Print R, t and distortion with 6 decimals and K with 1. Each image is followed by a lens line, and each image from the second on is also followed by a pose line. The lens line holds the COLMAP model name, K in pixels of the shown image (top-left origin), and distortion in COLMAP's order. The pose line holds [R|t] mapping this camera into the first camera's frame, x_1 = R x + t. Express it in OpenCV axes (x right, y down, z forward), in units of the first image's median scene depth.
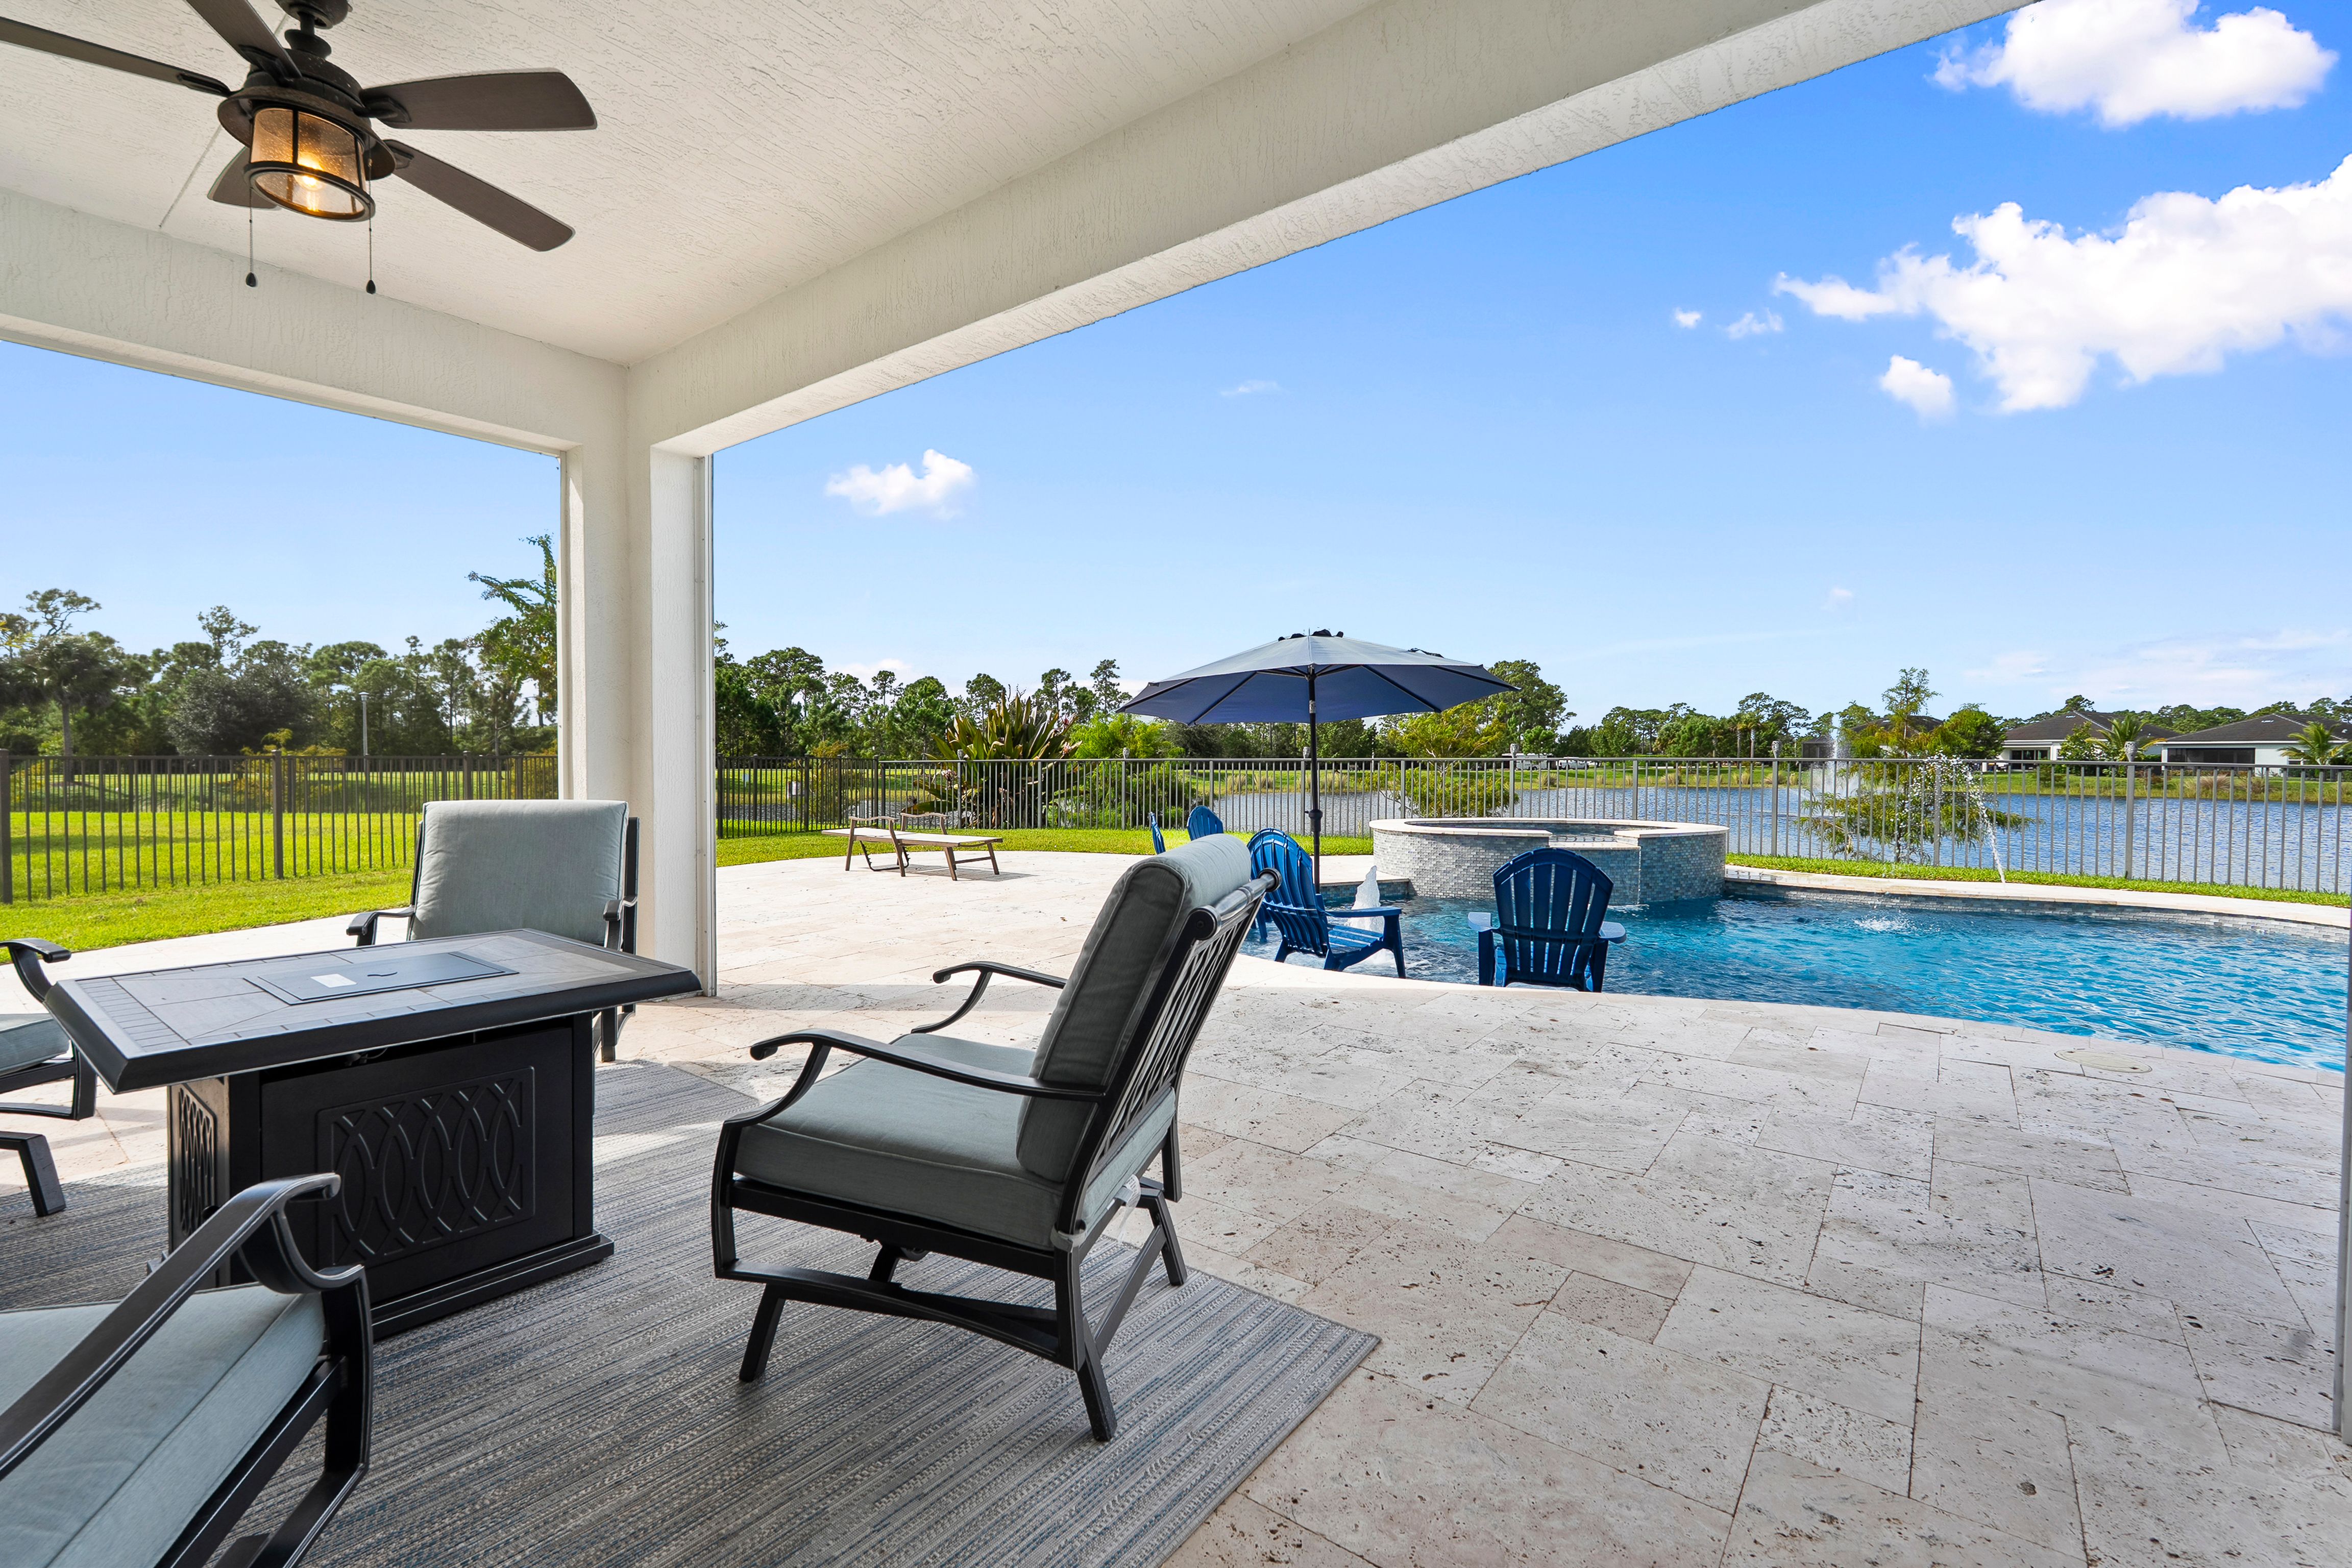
lens RADIAL K [[1037.6, 0, 1181.3], [0, 1037.6, 772.1], [0, 0, 1]] dist [-0.006606, -0.000092]
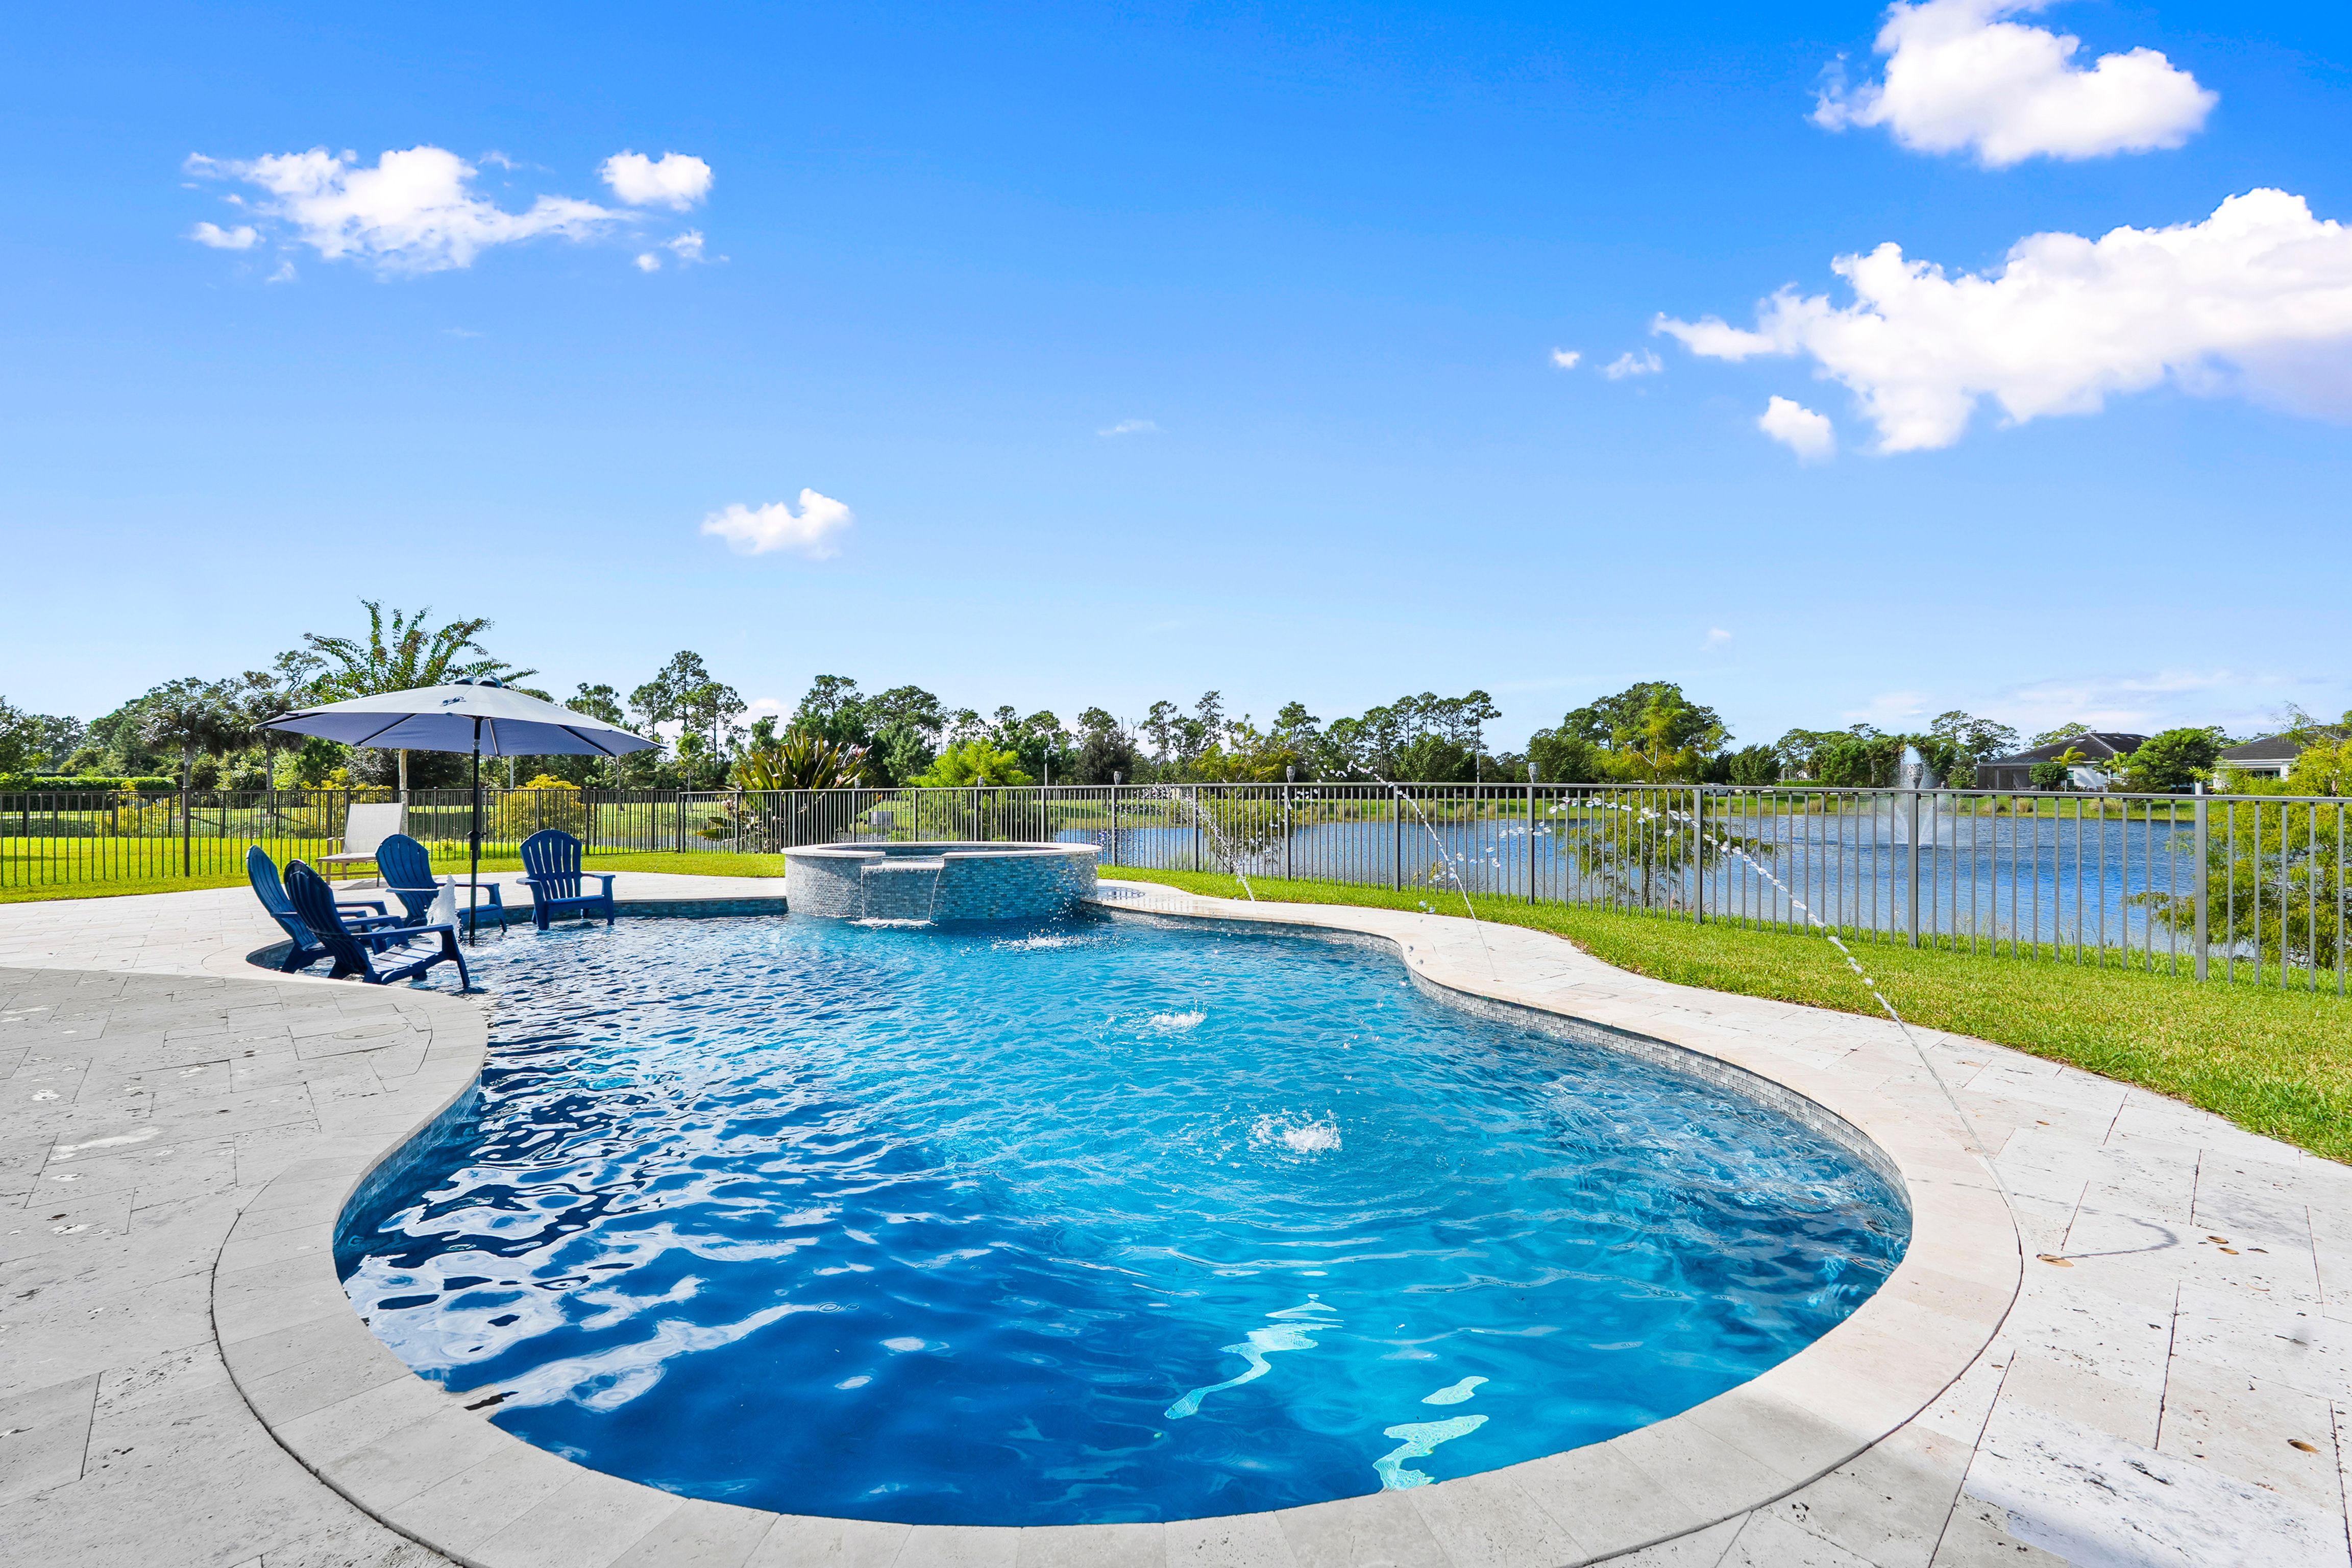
lens RADIAL K [[1037.6, 0, 1237.8], [0, 1037.6, 778.7], [0, 0, 1]] dist [-0.006606, -0.000092]
pose [[0.988518, -0.008788, -0.150850, 0.325592], [0.005411, 0.999726, -0.022777, 0.003235], [0.151009, 0.021699, 0.988294, 0.004033]]
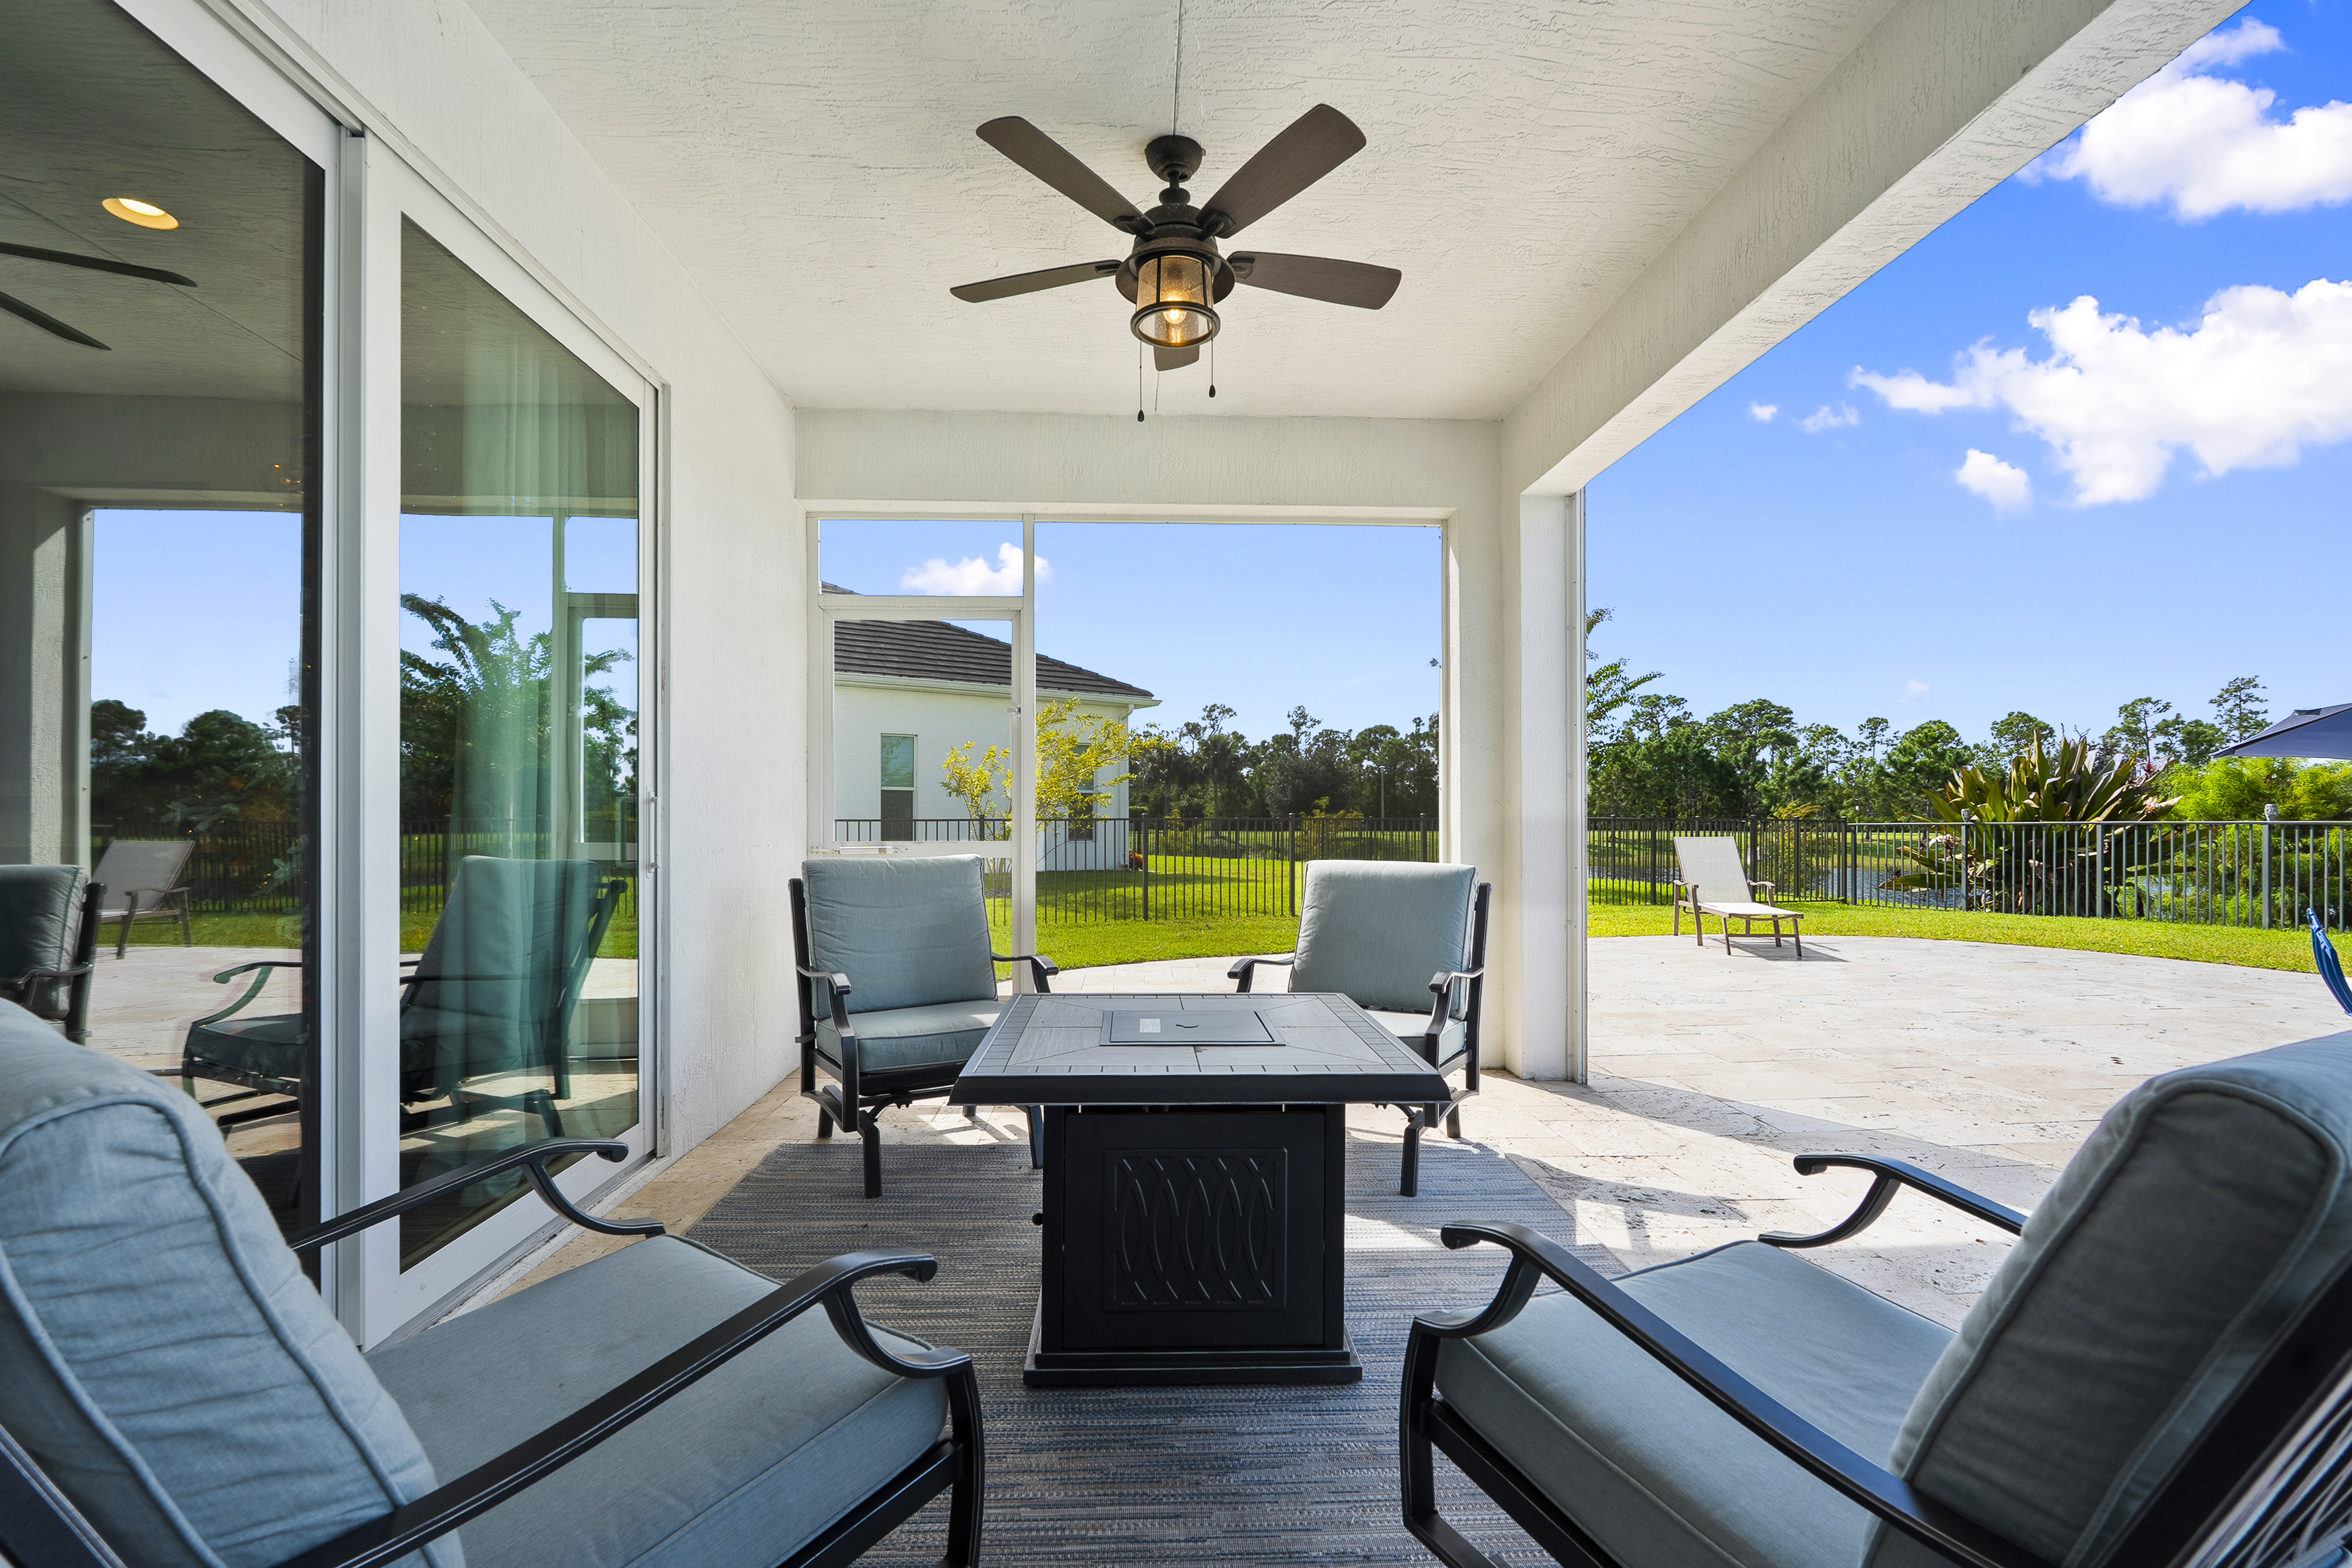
lens RADIAL K [[1037.6, 0, 1174.6], [0, 1037.6, 808.9], [0, 0, 1]] dist [-0.006606, -0.000092]
pose [[0.638732, -0.007455, -0.769393, 0.004685], [-0.010782, 0.999768, -0.018637, -0.000836], [0.769354, 0.020200, 0.638503, 0.039152]]
